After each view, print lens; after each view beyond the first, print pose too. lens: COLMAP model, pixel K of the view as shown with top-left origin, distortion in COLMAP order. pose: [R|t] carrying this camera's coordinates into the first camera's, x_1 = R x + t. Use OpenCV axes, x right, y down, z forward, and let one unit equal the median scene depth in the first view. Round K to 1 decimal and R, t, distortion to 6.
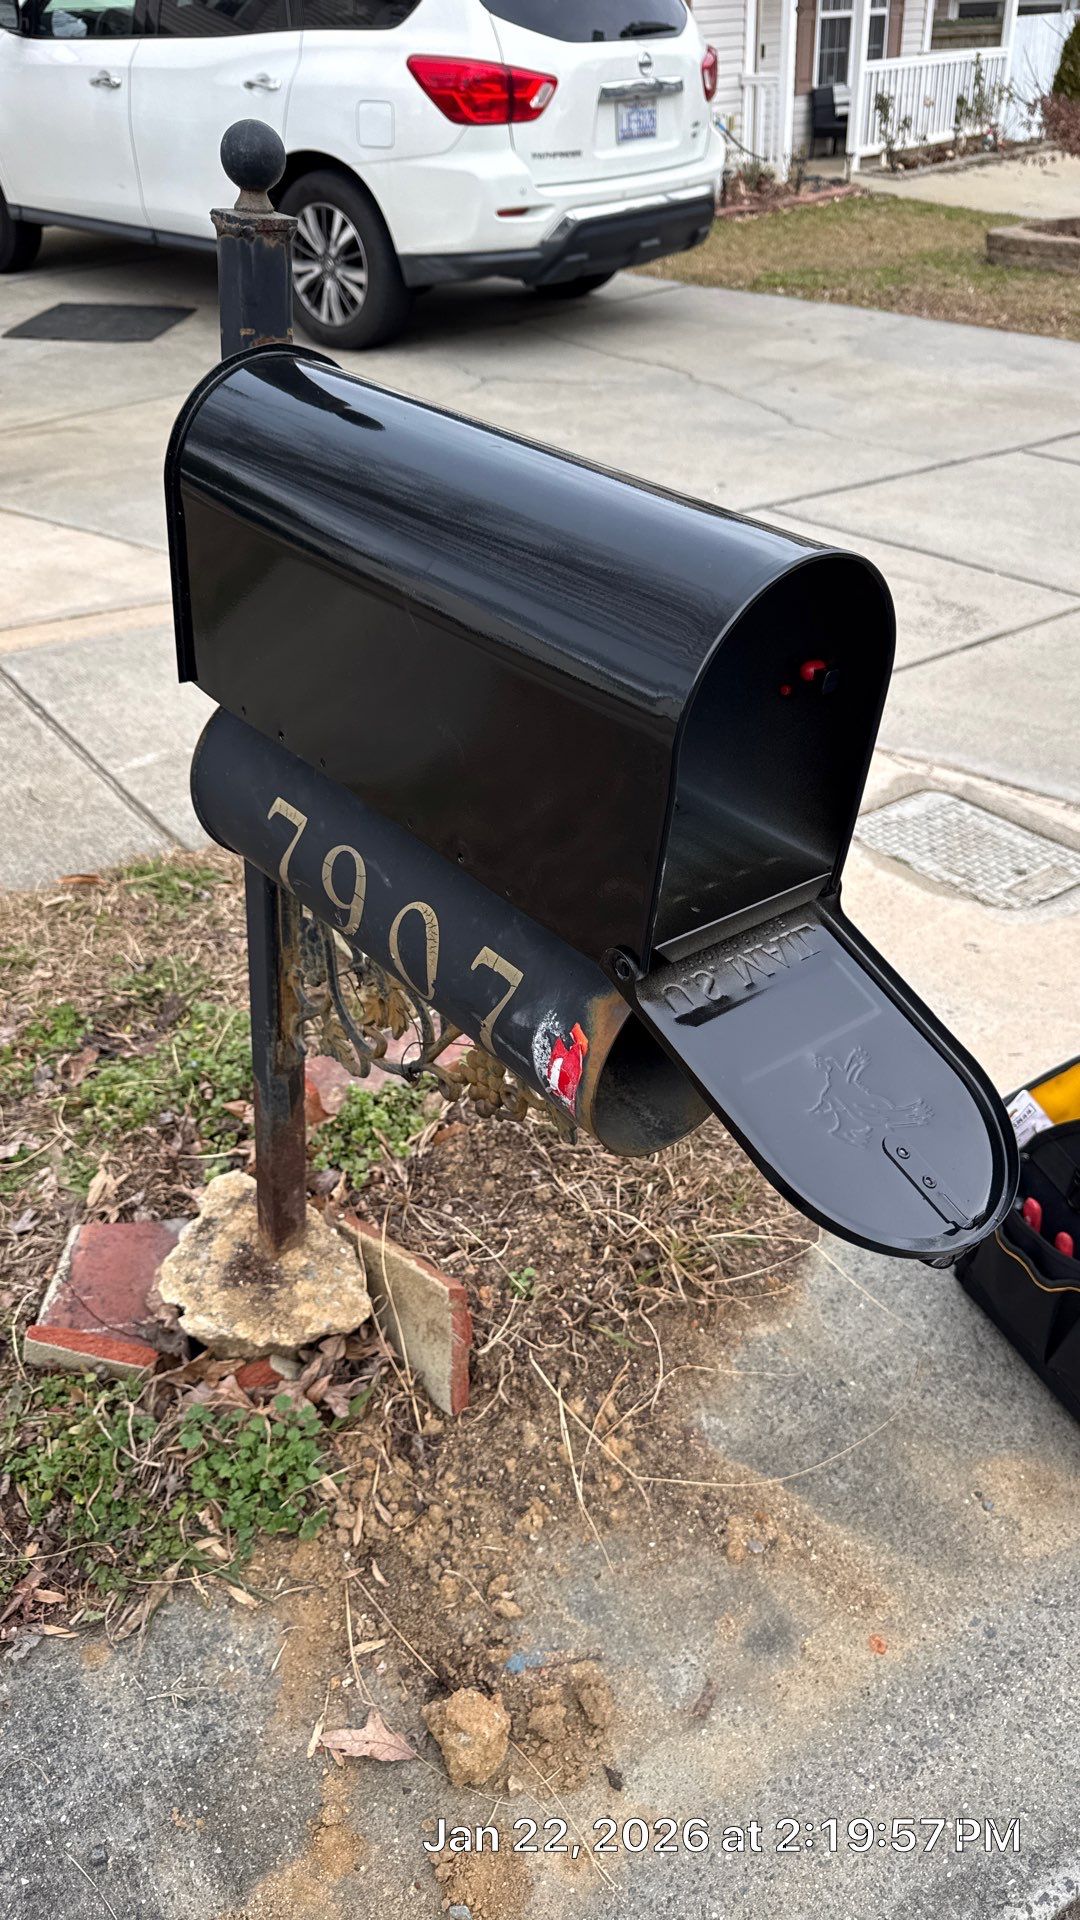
lens RADIAL K [[1363.9, 0, 478.7], [0, 1363.9, 990.2], [0, 0, 1]] dist [0.015977, -0.029519]
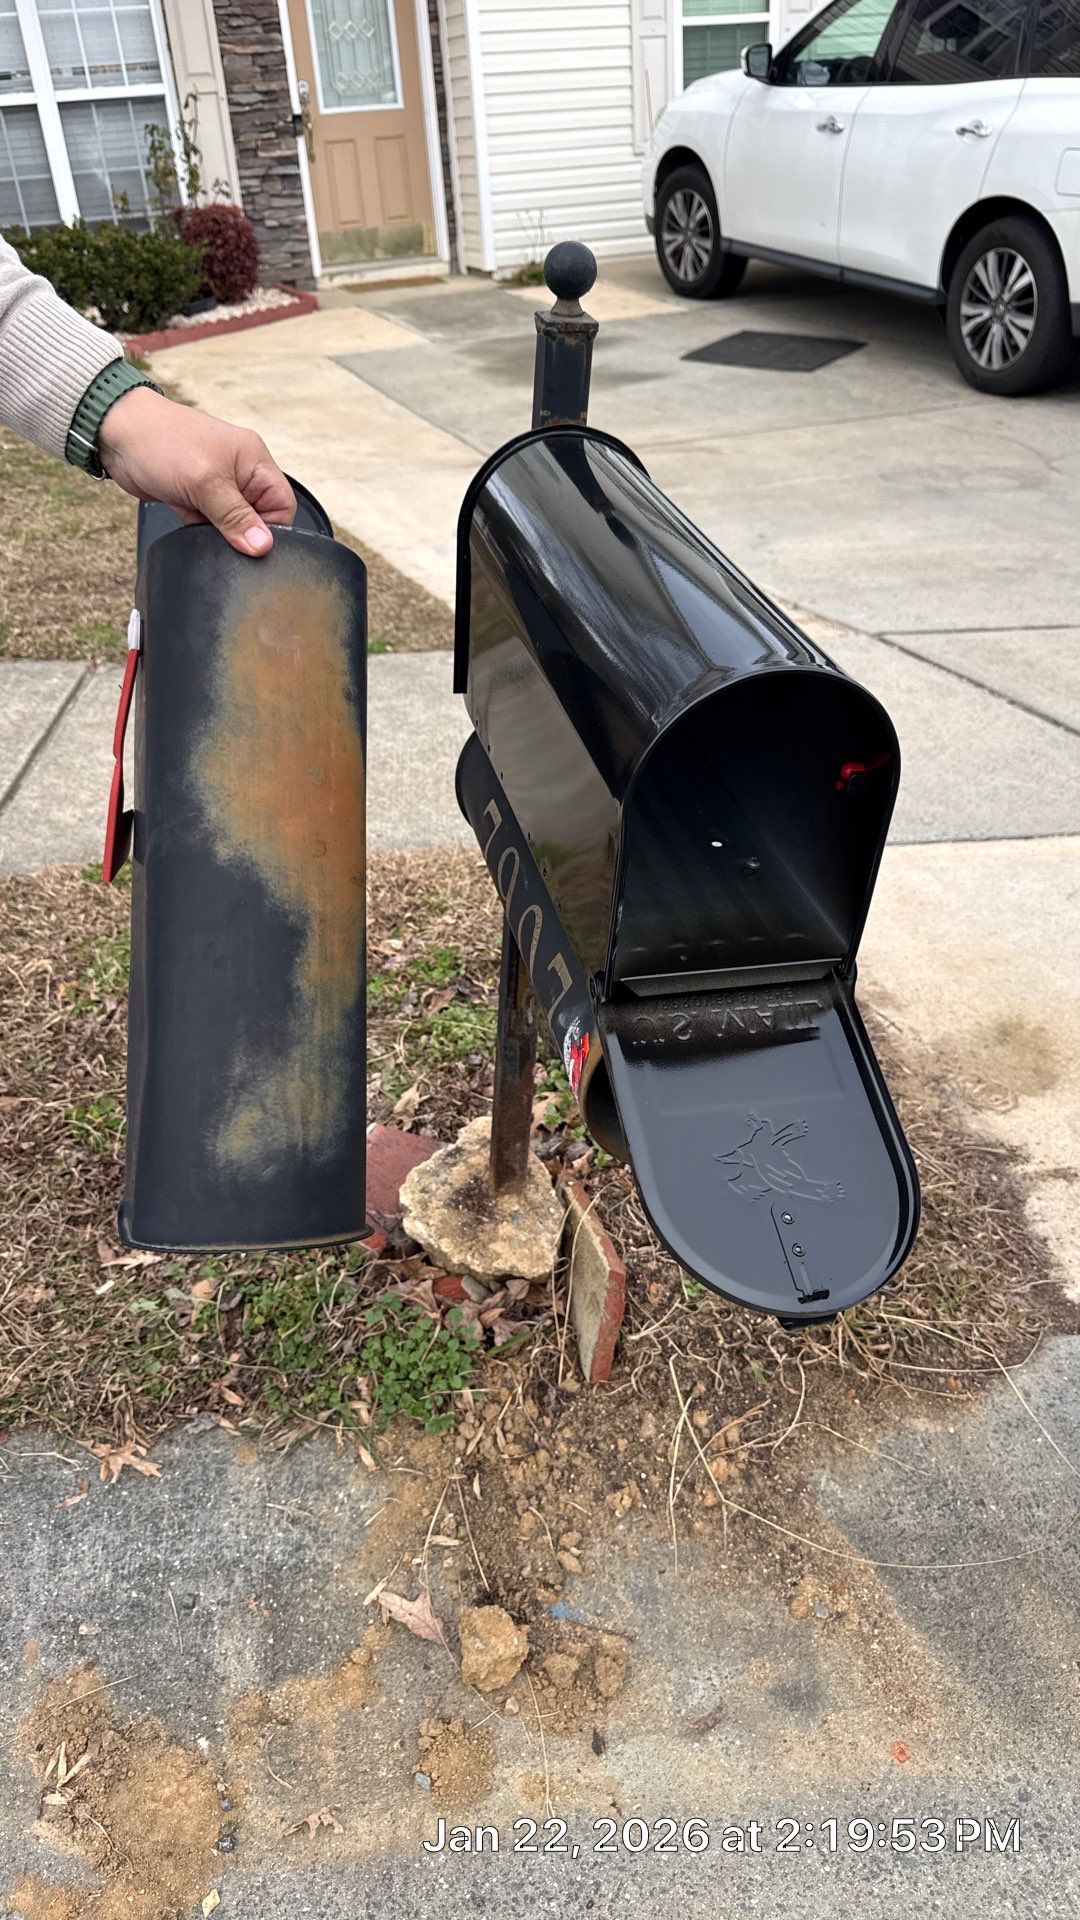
lens RADIAL K [[1363.9, 0, 523.1], [0, 1363.9, 977.1], [0, 0, 1]] dist [0.015977, -0.029519]
pose [[0.885944, 0.242720, -0.395208, 0.278129], [-0.249099, 0.967810, 0.035980, -0.029213], [0.391219, 0.066570, 0.917887, -0.048233]]
